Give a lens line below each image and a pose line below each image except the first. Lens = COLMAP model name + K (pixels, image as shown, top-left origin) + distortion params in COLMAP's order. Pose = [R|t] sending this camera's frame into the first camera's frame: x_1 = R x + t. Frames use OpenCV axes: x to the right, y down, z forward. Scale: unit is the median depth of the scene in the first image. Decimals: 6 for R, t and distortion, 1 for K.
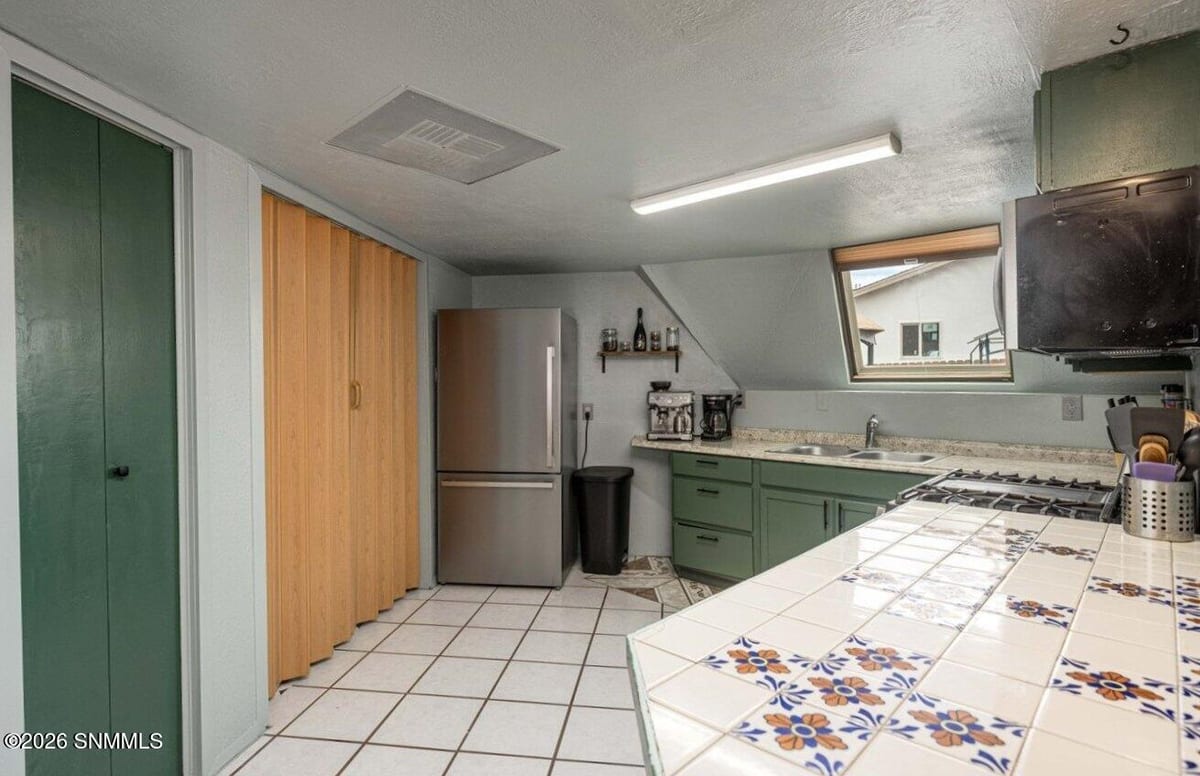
lens RADIAL K [[609.5, 0, 600.0], [0, 609.5, 388.0], [0, 0, 1]] dist [-0.001185, -0.000059]
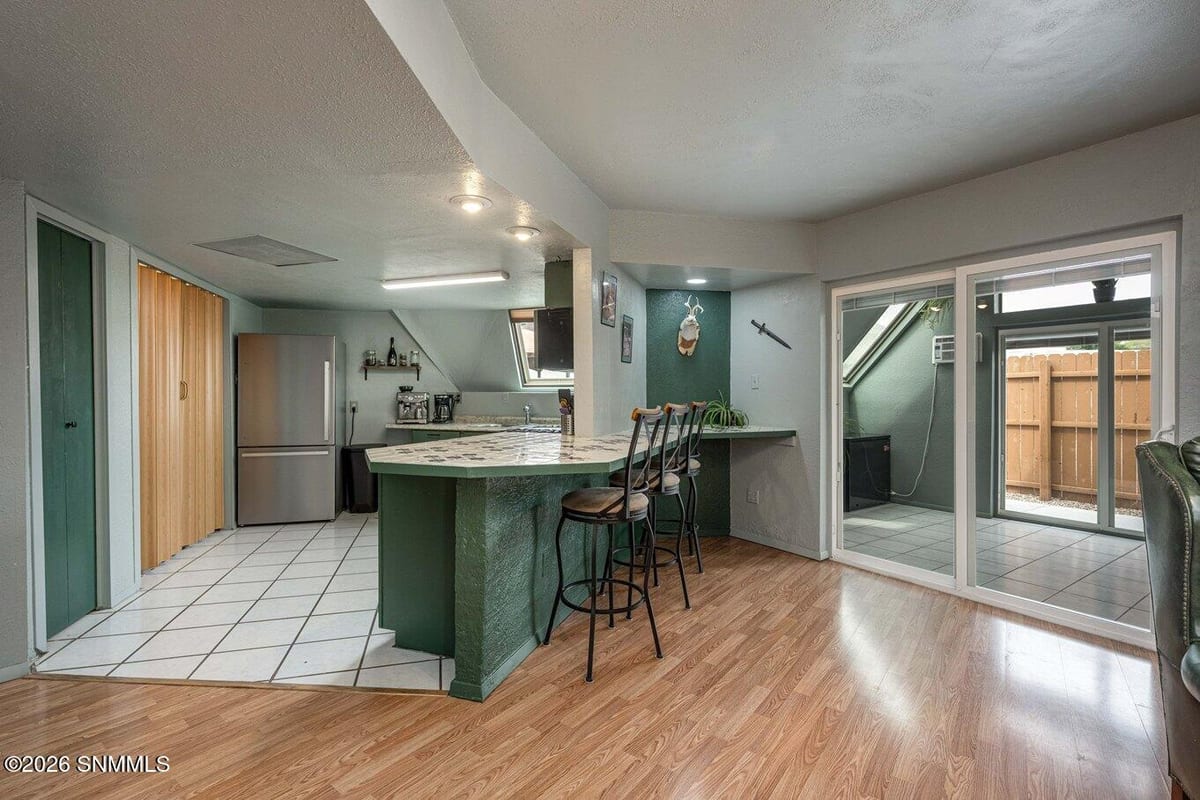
lens RADIAL K [[544.7, 0, 600.0], [0, 544.7, 400.0], [0, 0, 1]] dist [0.000682, -0.000113]
pose [[0.918862, 0.001319, 0.394577, 0.007260], [0.000212, 0.999993, -0.003838, 0.030156], [-0.394579, 0.003610, 0.918855, -0.464237]]
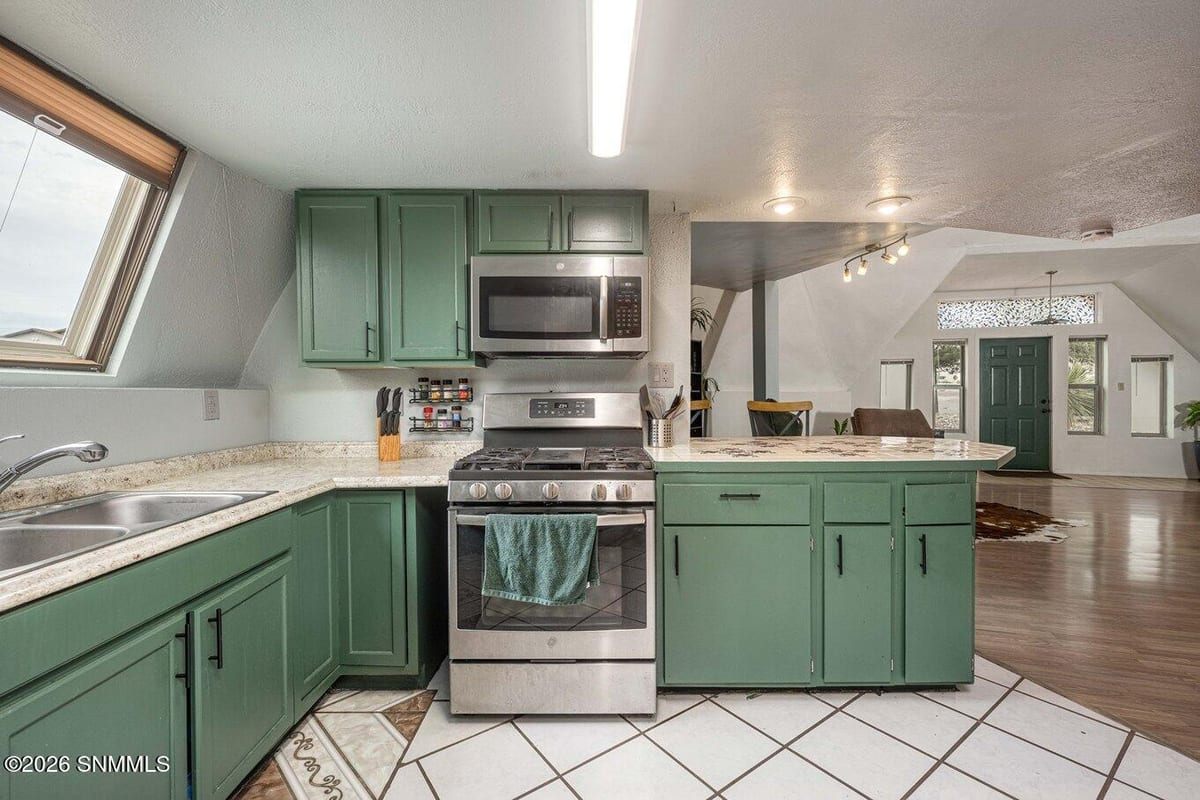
lens RADIAL K [[523.5, 0, 600.0], [0, 523.5, 400.0], [0, 0, 1]] dist [-0.000873, -0.000118]
pose [[-0.688440, -0.004896, 0.725277, -0.092945], [0.014355, 0.999689, 0.020375, 0.013652], [-0.725152, 0.024438, -0.688155, 0.809930]]
